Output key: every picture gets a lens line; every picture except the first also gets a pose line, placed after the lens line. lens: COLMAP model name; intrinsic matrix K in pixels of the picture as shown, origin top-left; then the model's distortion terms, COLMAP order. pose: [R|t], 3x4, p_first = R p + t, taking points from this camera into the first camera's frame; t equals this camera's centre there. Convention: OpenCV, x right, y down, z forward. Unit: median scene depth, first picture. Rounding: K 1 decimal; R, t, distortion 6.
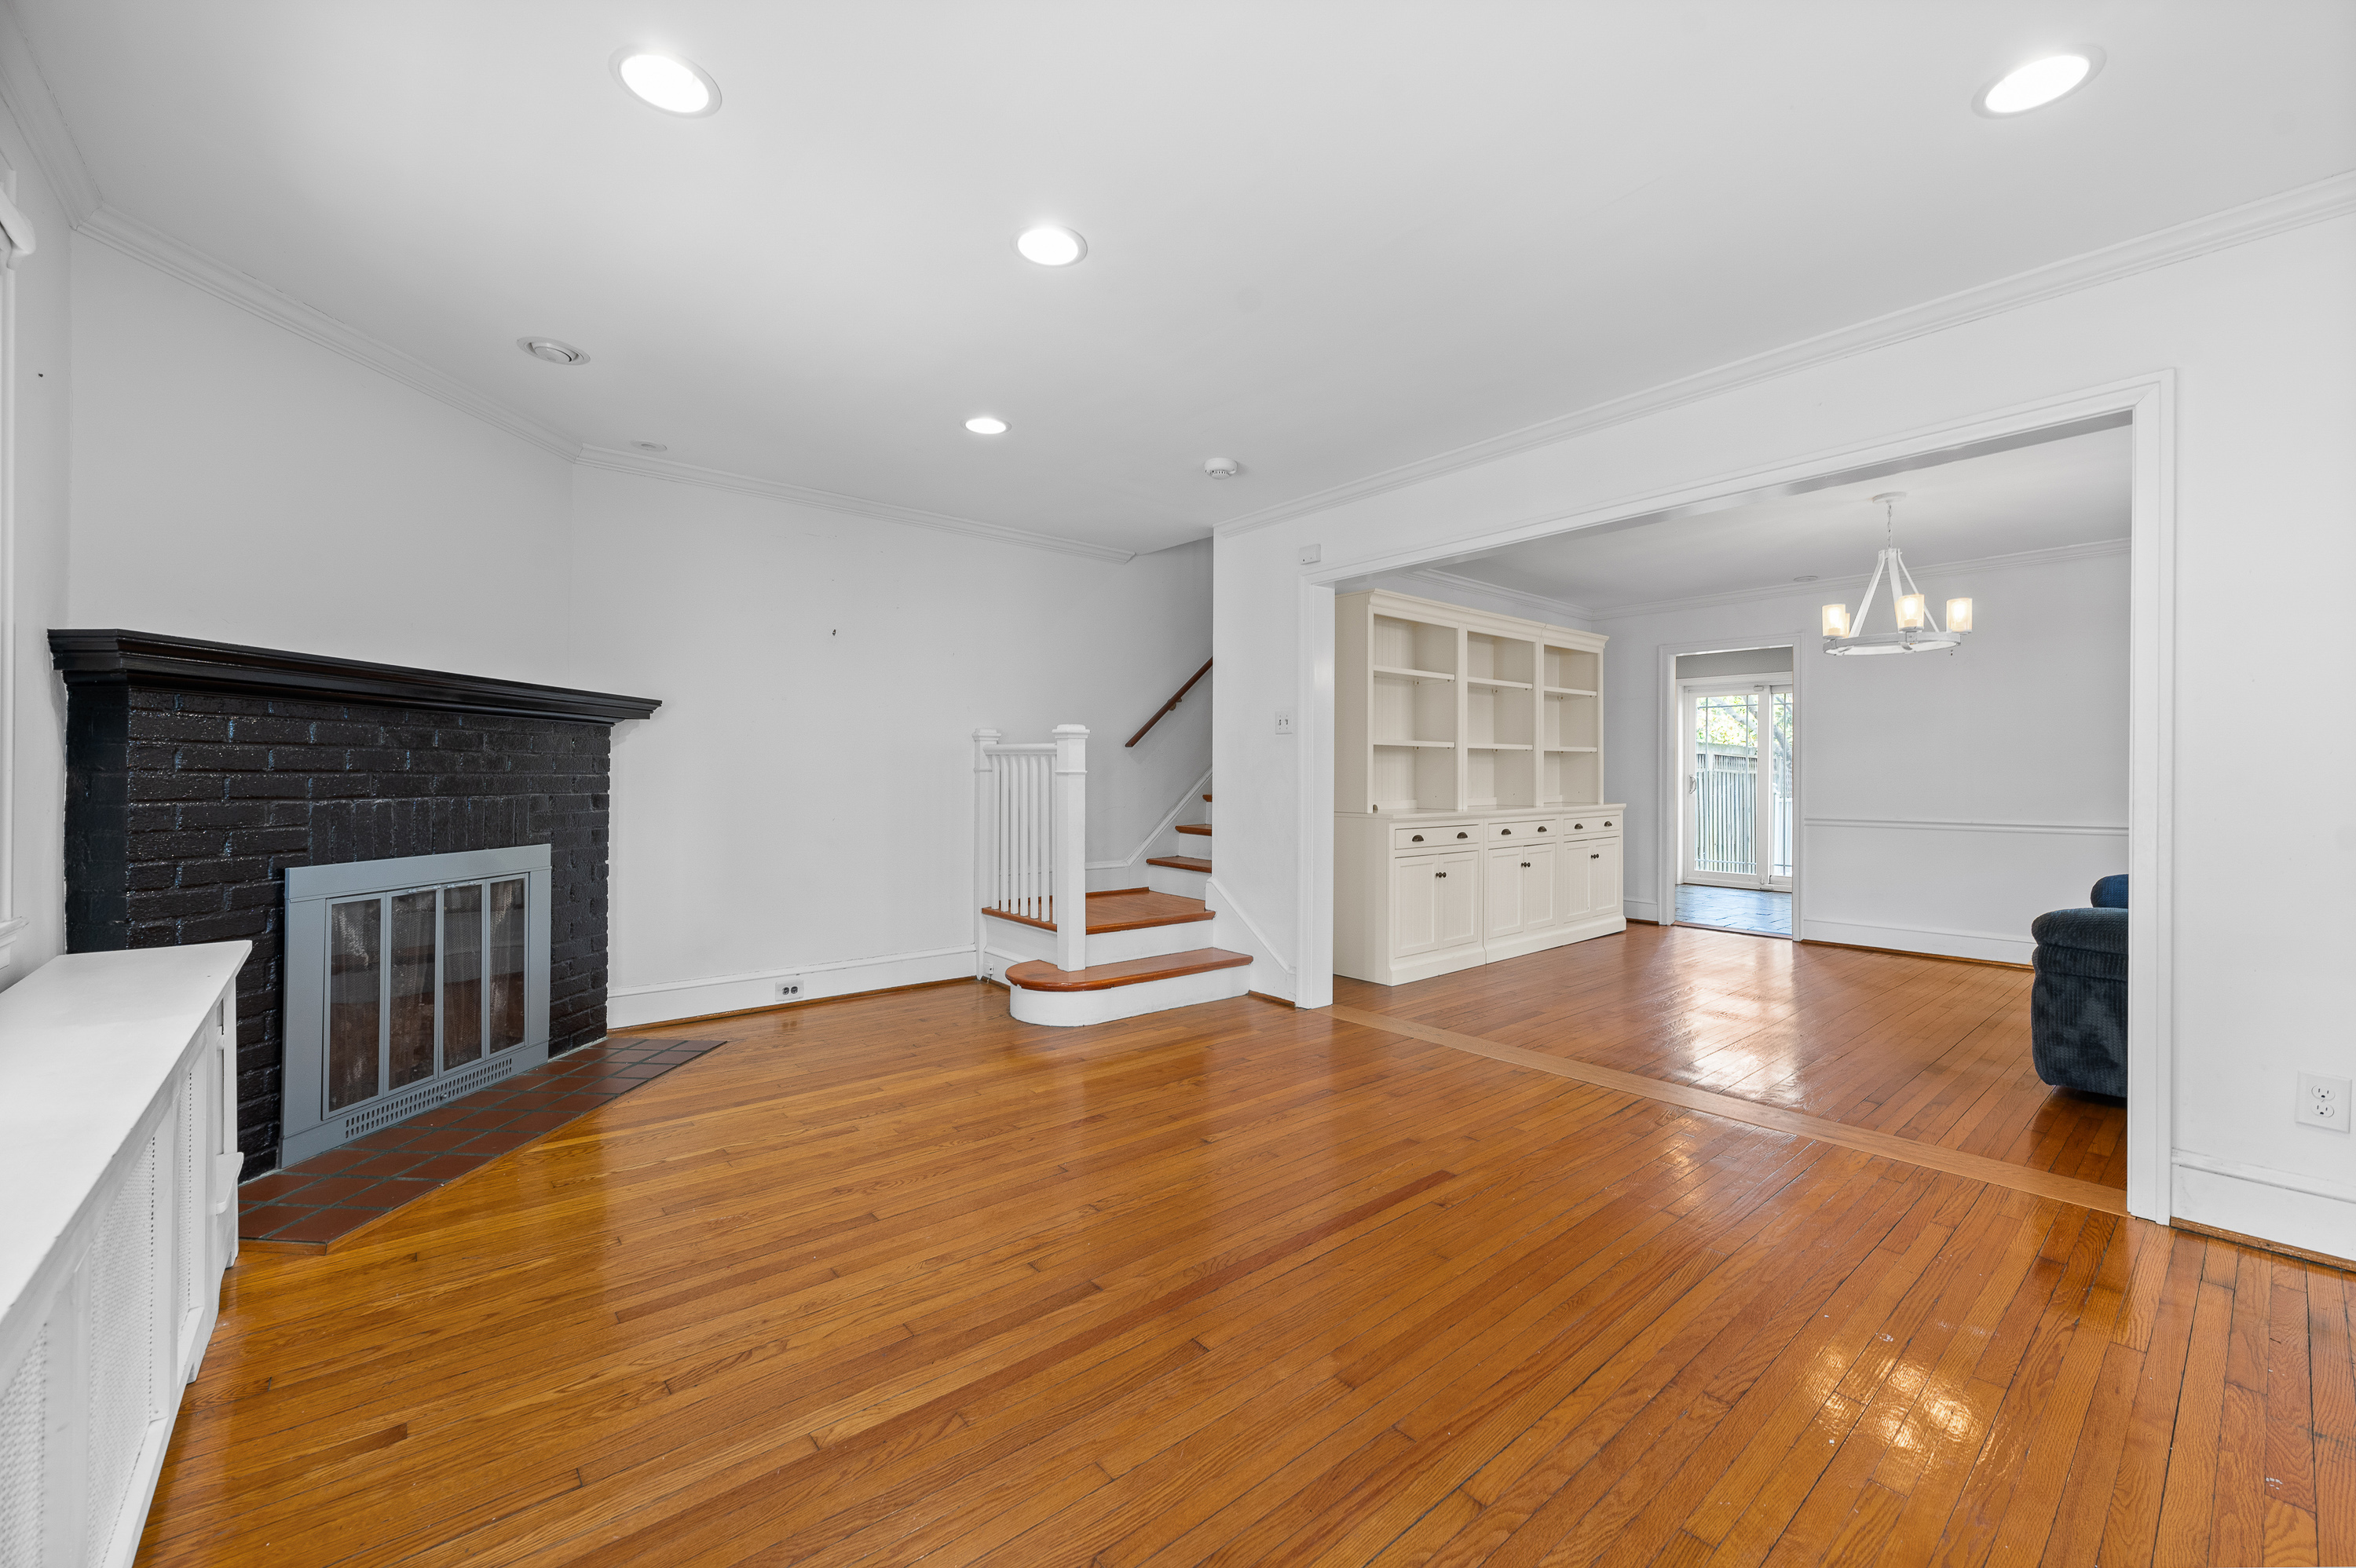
lens RADIAL K [[950.2, 0, 1195.5], [0, 950.2, 779.0], [0, 0, 1]] dist [0.001805, -0.000027]
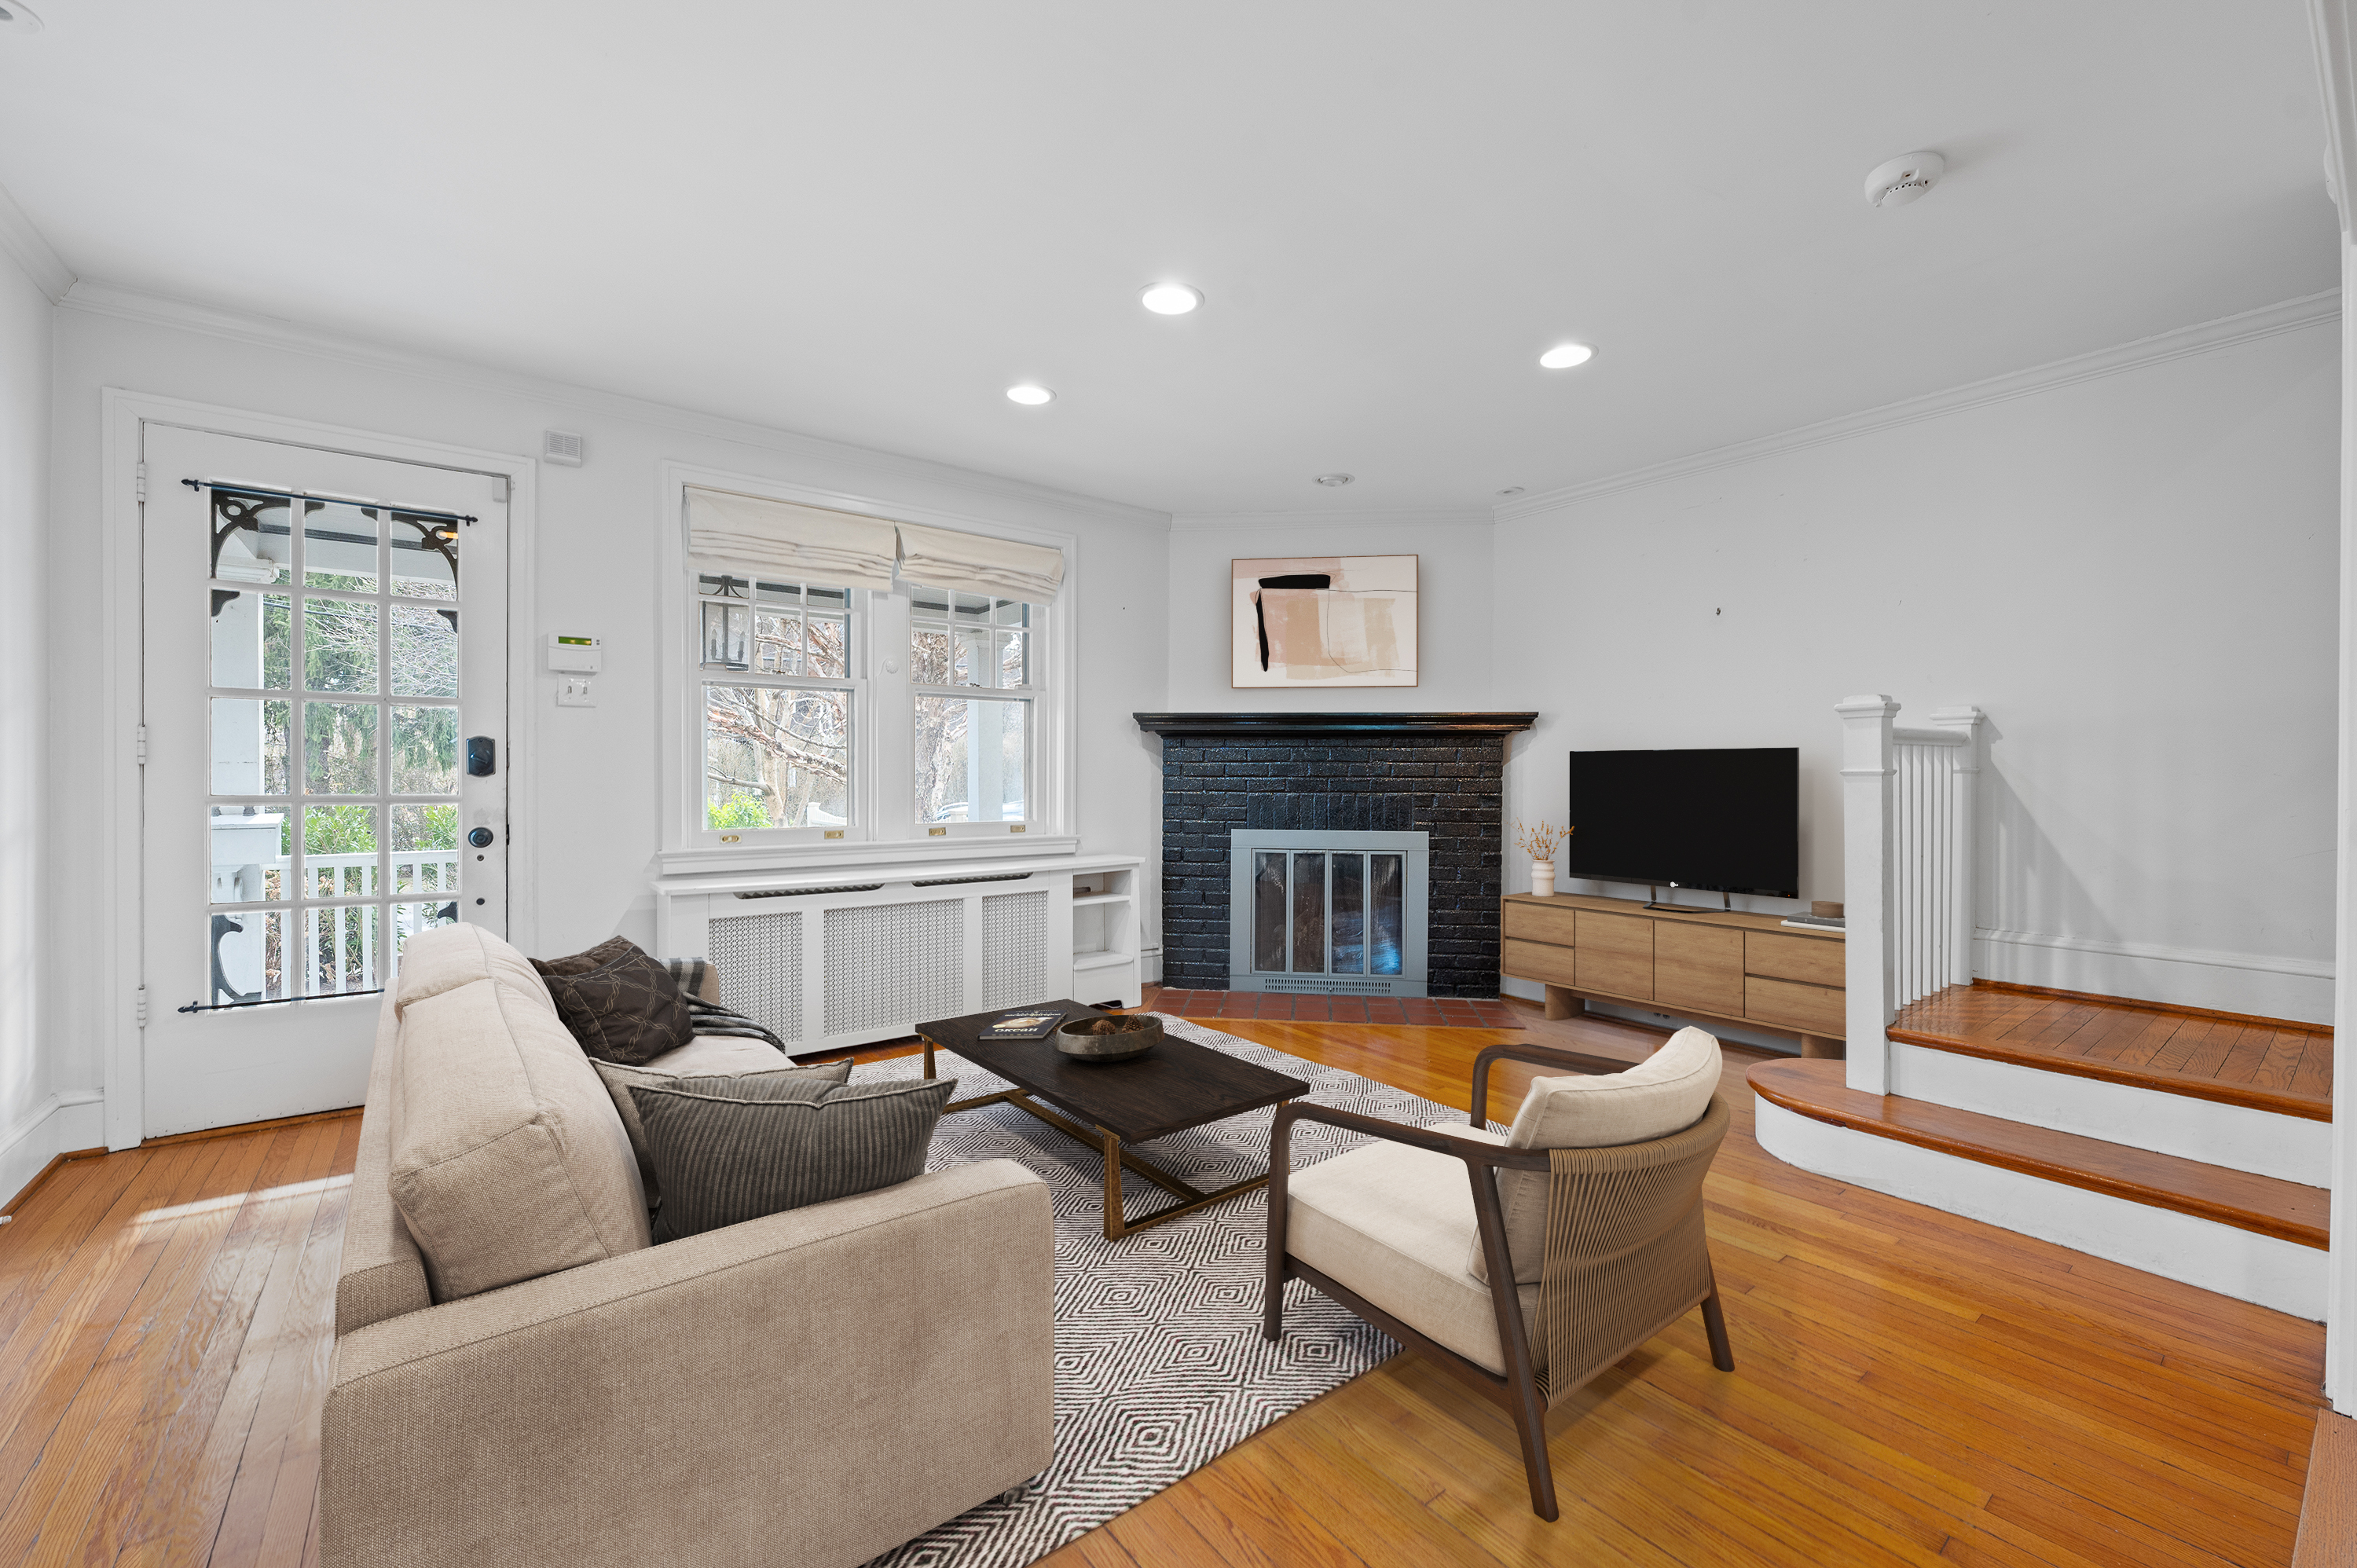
lens RADIAL K [[950.6, 0, 1184.2], [0, 950.6, 784.6], [0, 0, 1]] dist [0.001805, -0.000027]
pose [[-0.063480, 0.001986, -0.997981, 0.686391], [-0.004265, 0.999988, 0.002261, 0.002389], [0.997974, 0.004400, -0.063470, 0.784617]]
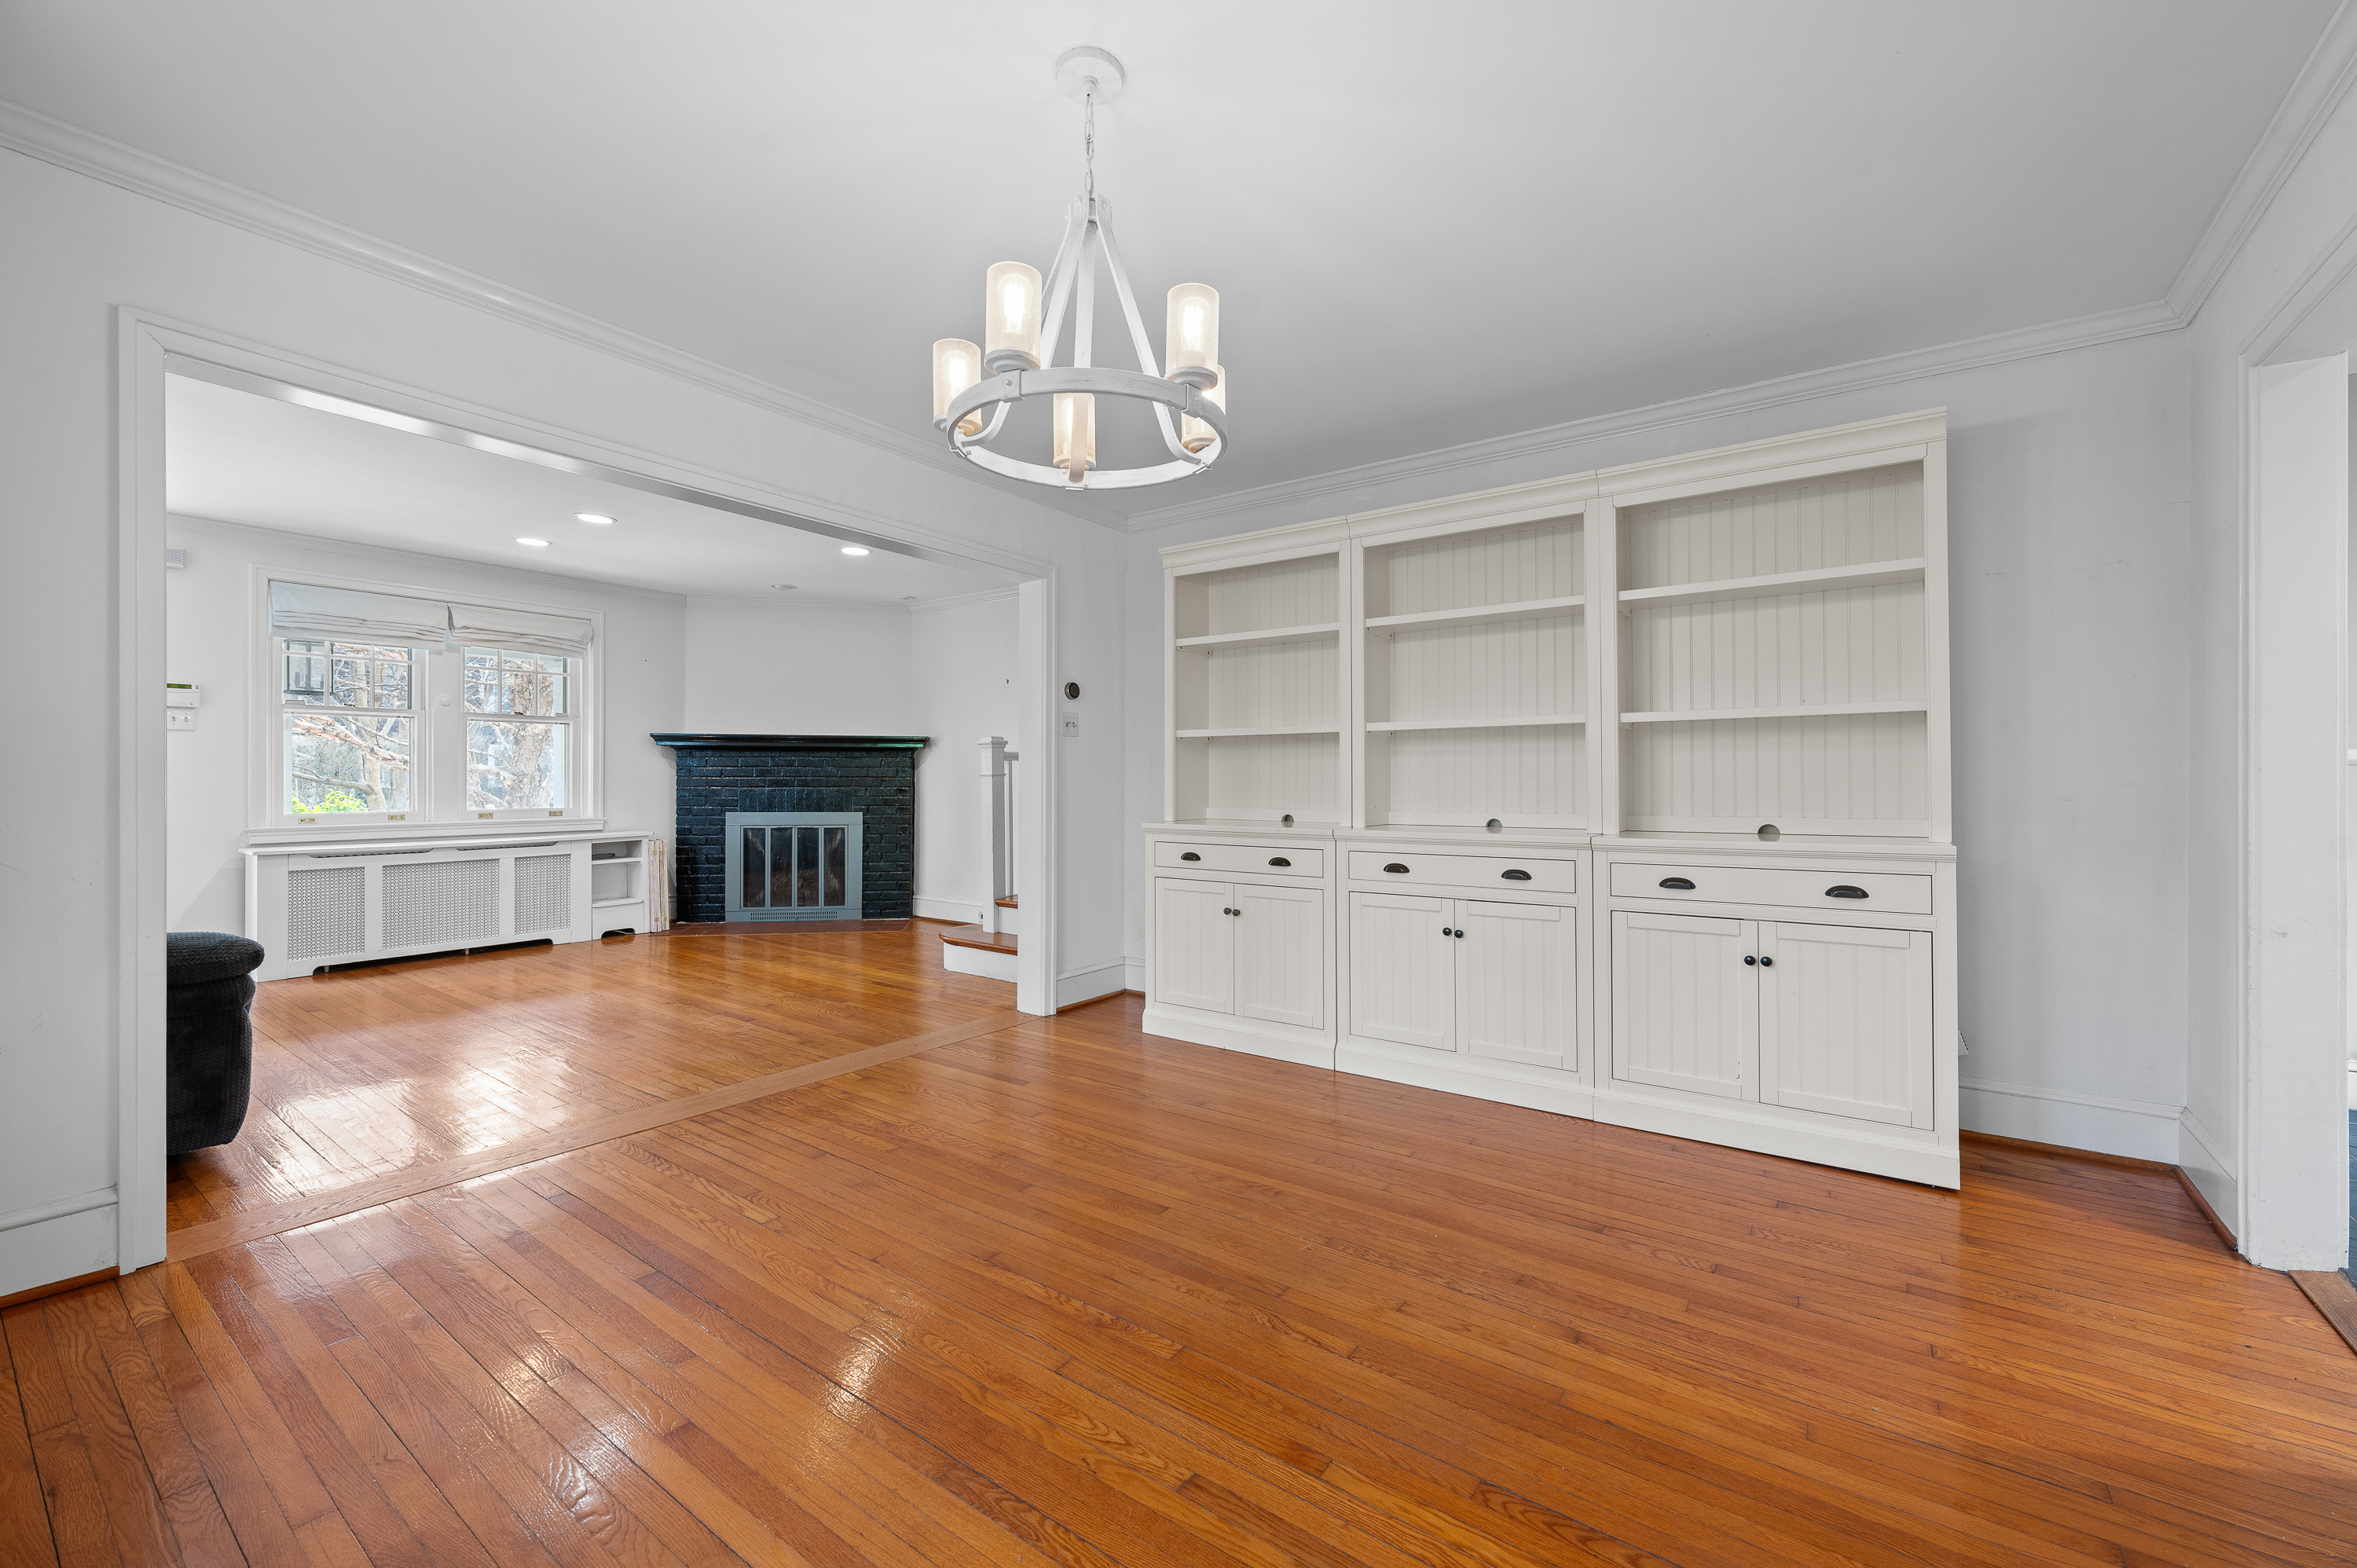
lens RADIAL K [[950.6, 0, 1192.9], [0, 950.6, 776.3], [0, 0, 1]] dist [0.001805, -0.000027]
pose [[0.223040, -0.006064, -0.974790, 1.538937], [-0.001426, 0.999978, -0.006547, 0.004015], [0.974808, 0.002851, 0.223026, 1.299281]]
